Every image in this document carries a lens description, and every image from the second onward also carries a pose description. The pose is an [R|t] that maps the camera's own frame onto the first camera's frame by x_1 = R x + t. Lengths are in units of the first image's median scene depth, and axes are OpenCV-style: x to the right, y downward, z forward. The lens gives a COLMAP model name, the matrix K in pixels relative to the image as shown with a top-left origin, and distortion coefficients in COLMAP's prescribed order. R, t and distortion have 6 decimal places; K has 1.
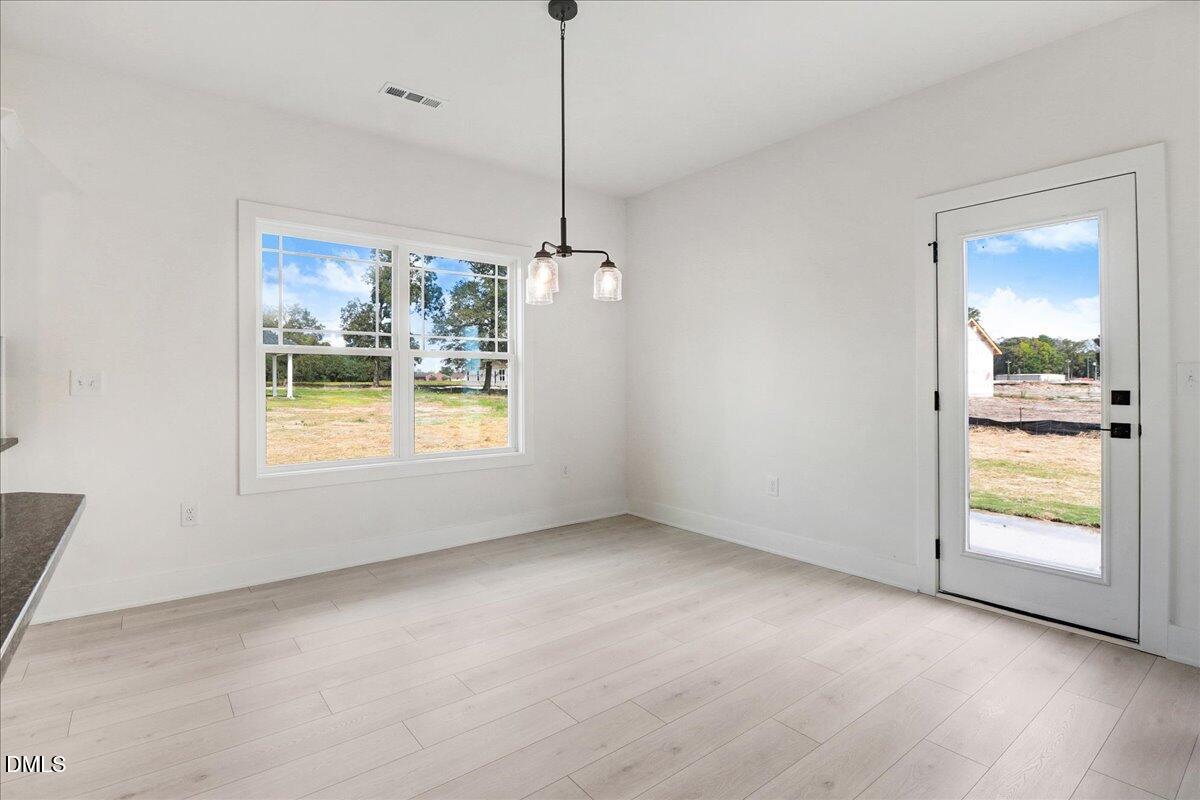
lens RADIAL K [[564.7, 0, 599.3], [0, 564.7, 381.9], [0, 0, 1]] dist [-0.001309, -0.000184]
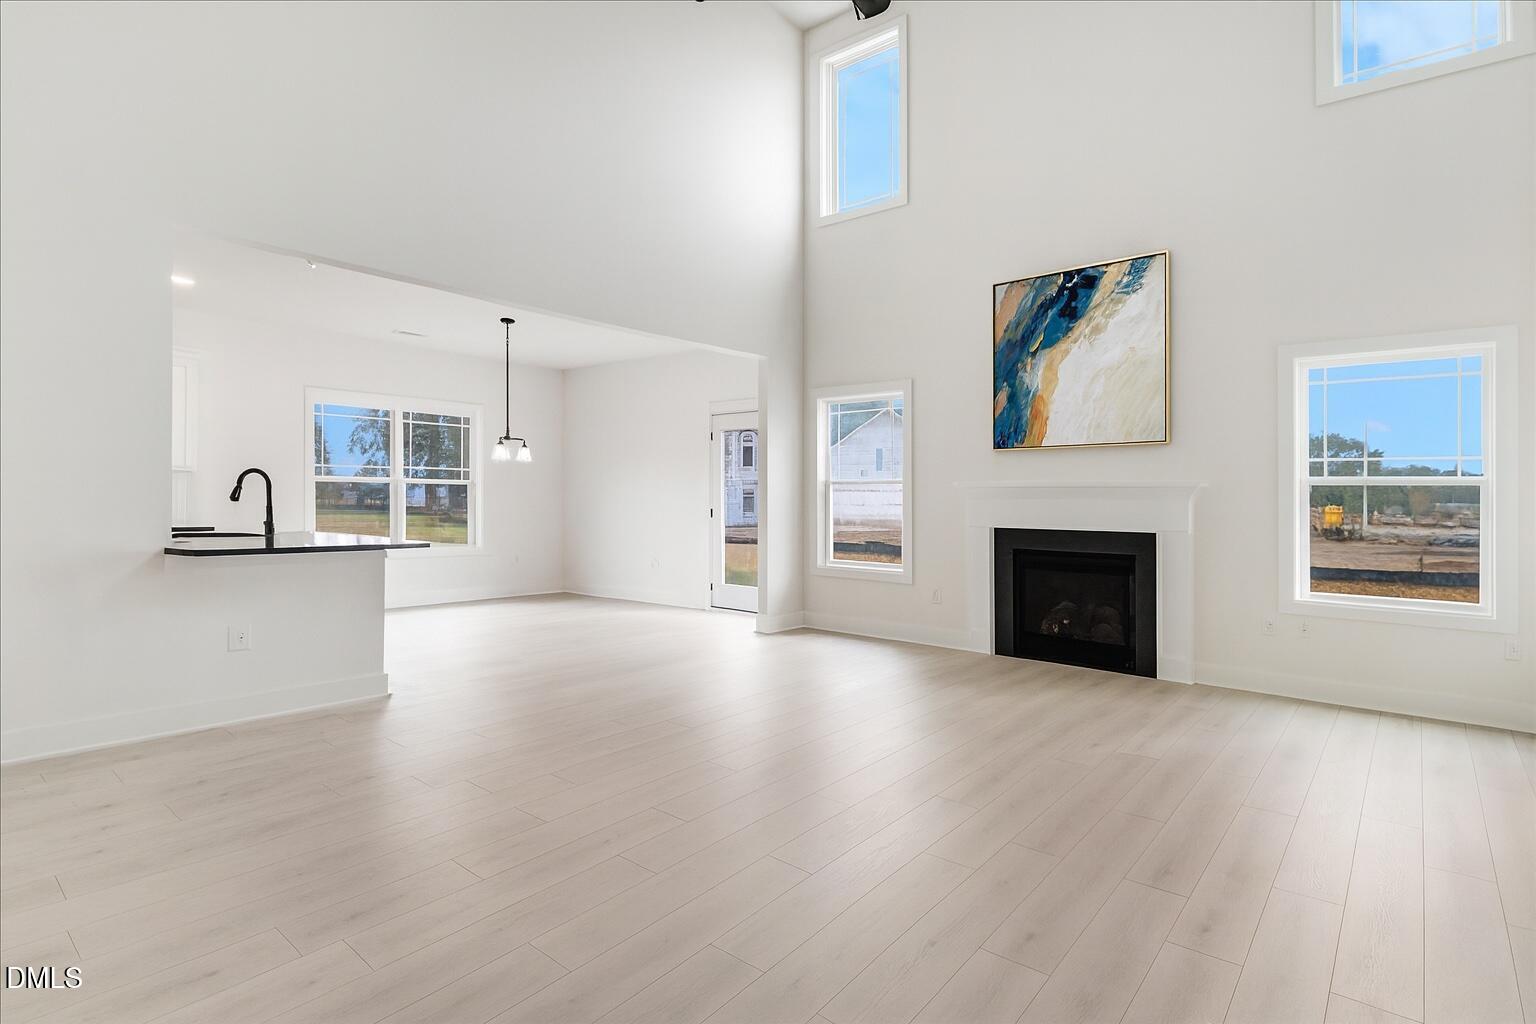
lens RADIAL K [[799.1, 0, 768.0], [0, 799.1, 512.0], [0, 0, 1]] dist [-0.000607, -0.000070]
pose [[0.973610, -0.013733, 0.227806, 0.111865], [0.016600, 0.999805, -0.010675, 0.068732], [-0.227615, 0.014175, 0.973648, -1.228681]]
